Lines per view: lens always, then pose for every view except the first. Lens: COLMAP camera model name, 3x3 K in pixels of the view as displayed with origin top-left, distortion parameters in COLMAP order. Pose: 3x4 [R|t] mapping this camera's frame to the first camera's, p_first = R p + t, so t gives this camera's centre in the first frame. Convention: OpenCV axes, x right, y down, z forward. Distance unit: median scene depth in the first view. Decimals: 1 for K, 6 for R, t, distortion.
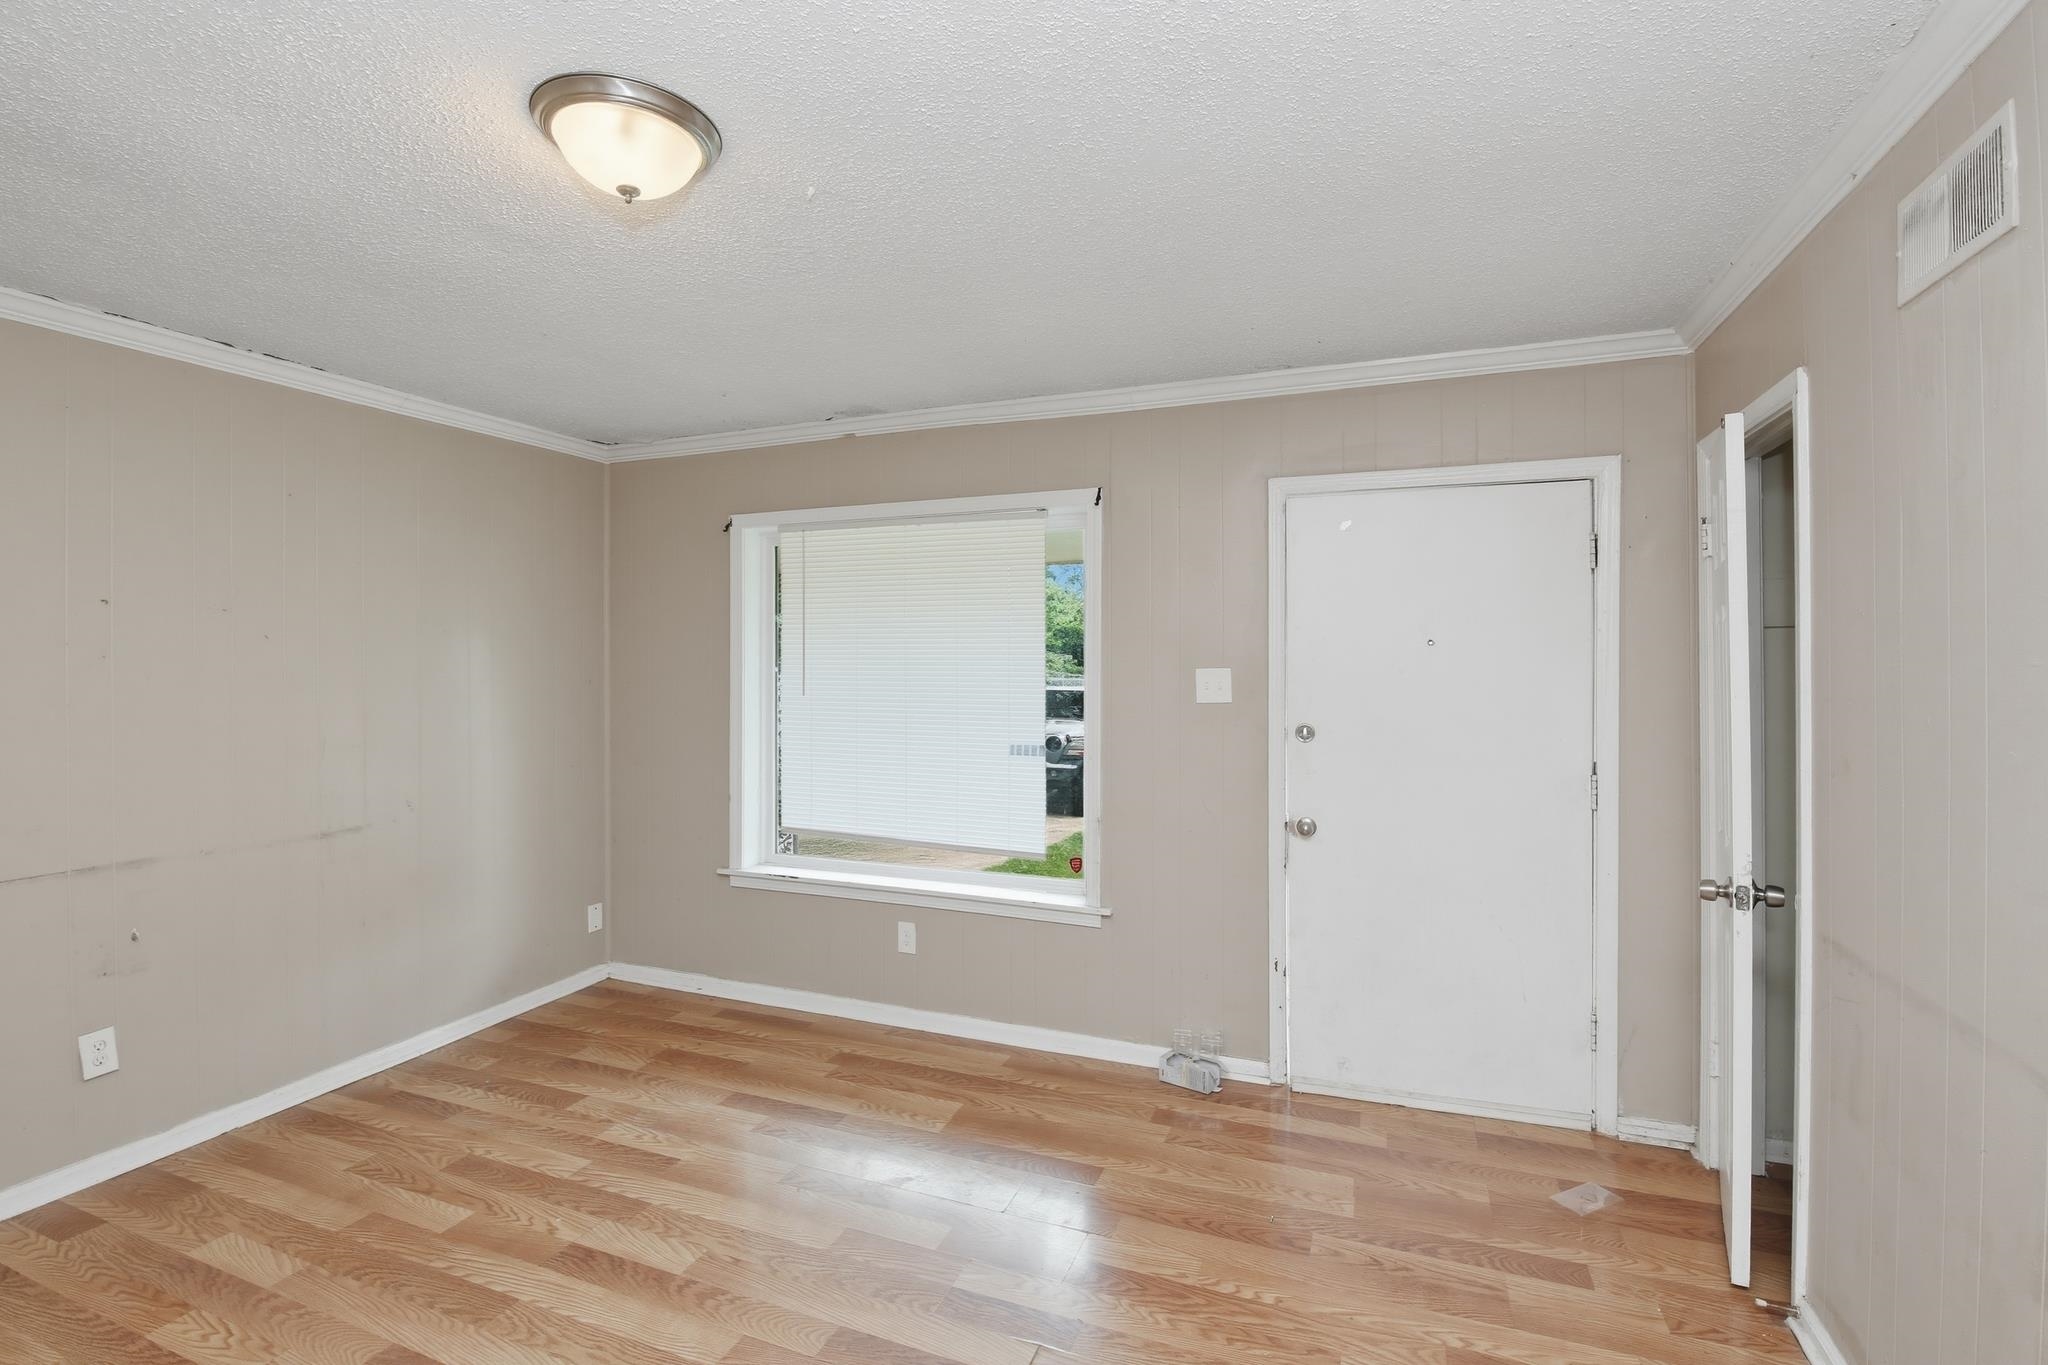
lens RADIAL K [[935.5, 0, 1037.9], [0, 935.5, 656.8], [0, 0, 1]] dist [-0.000834, -0.009111]
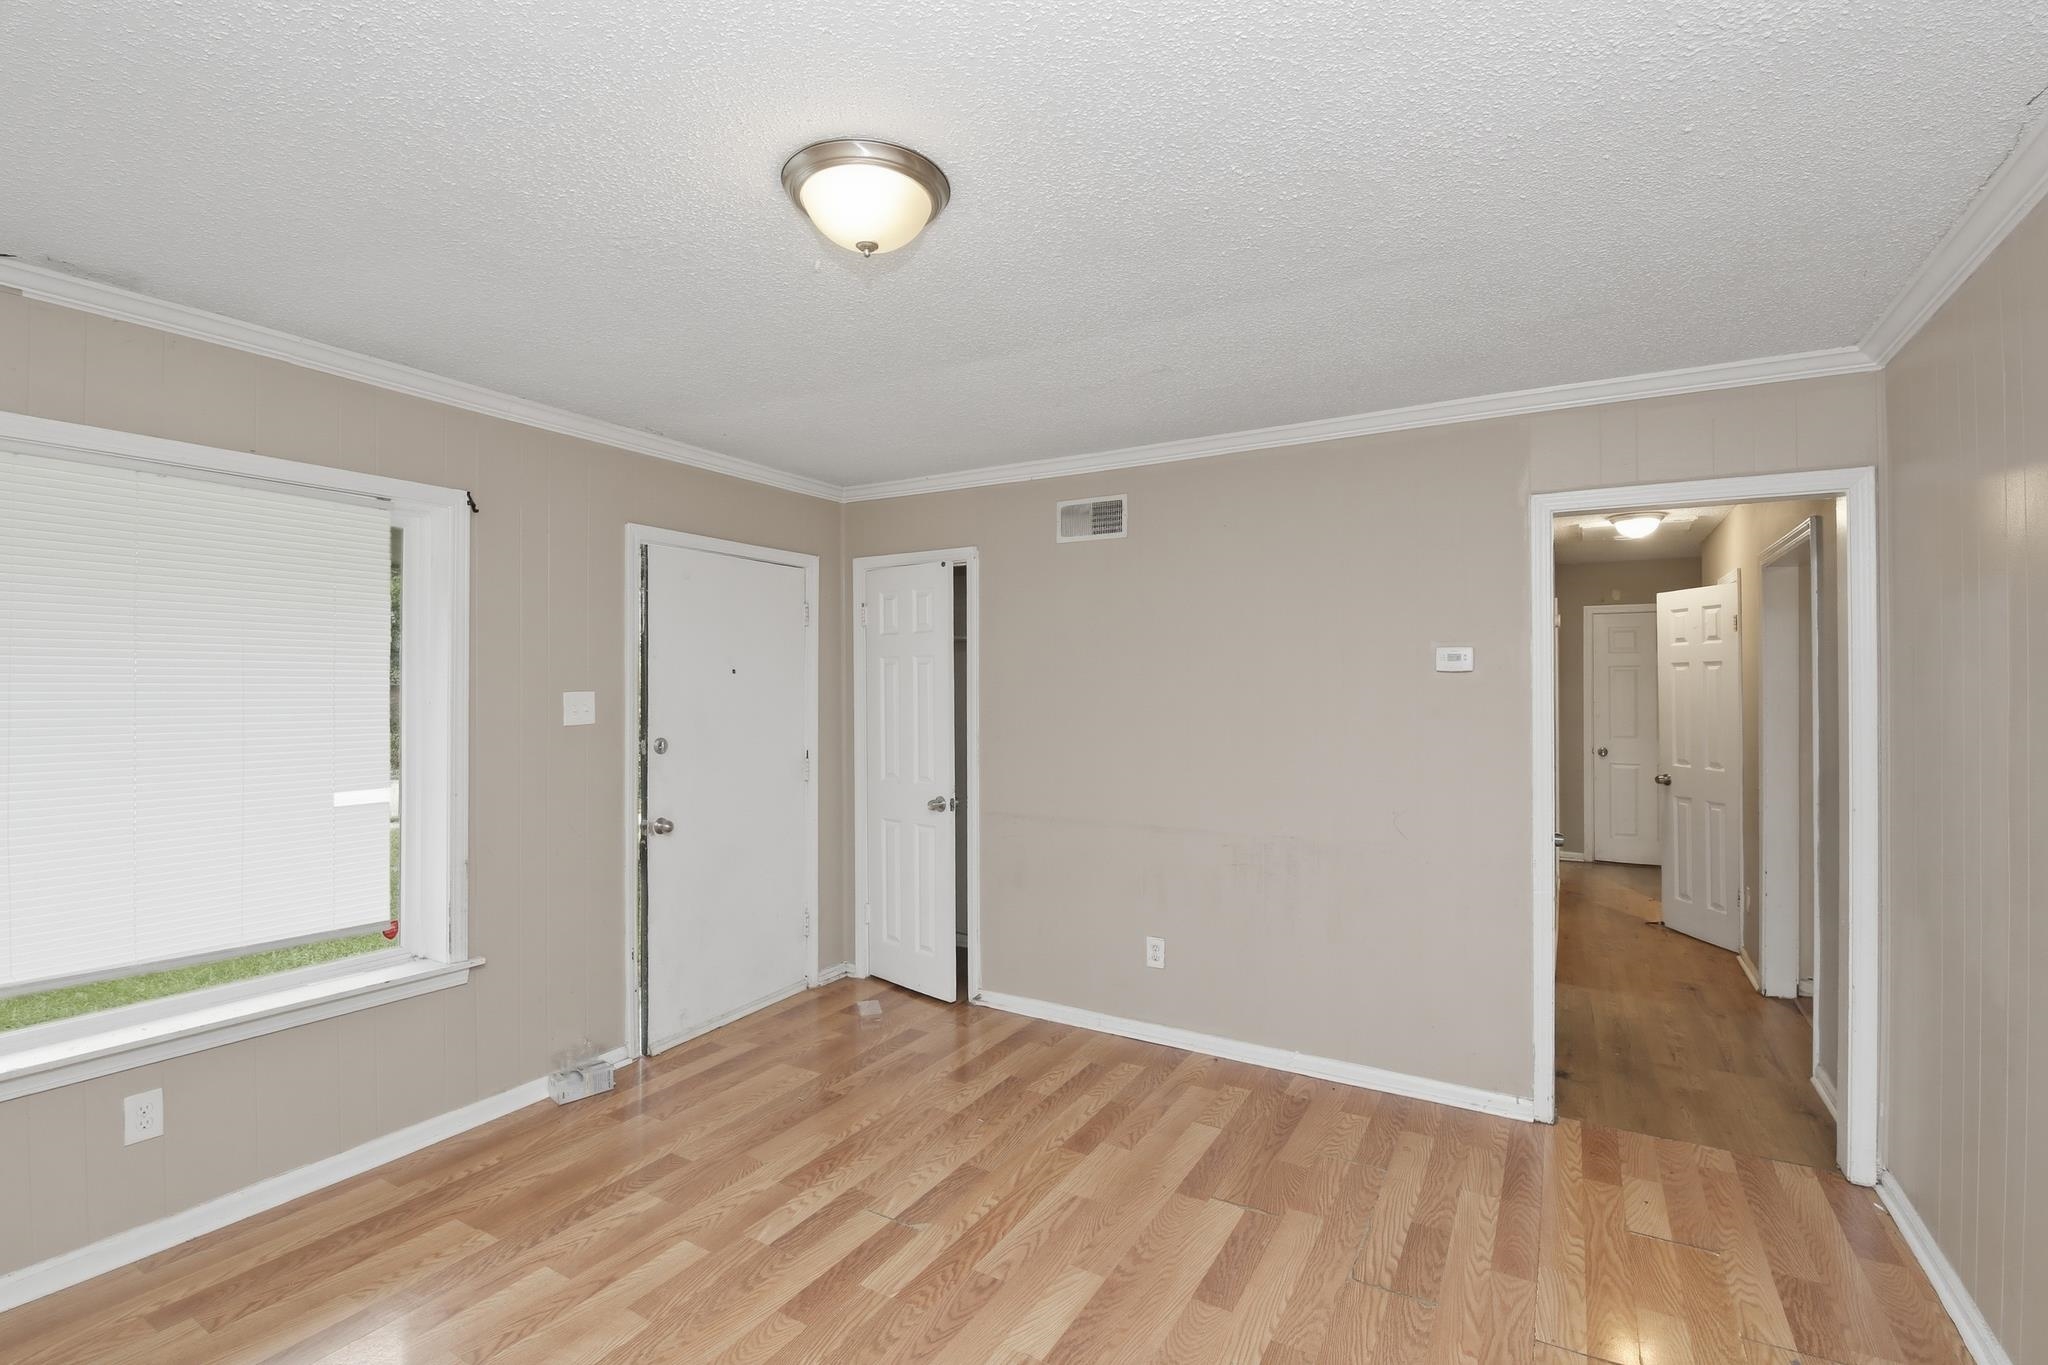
lens RADIAL K [[935.5, 0, 1037.9], [0, 935.5, 656.8], [0, 0, 1]] dist [-0.000834, -0.009111]
pose [[0.139874, 0.029455, 0.989731, -0.823826], [-0.009735, 0.999550, -0.028372, -0.002709], [-0.990122, -0.005666, 0.140097, 0.367529]]
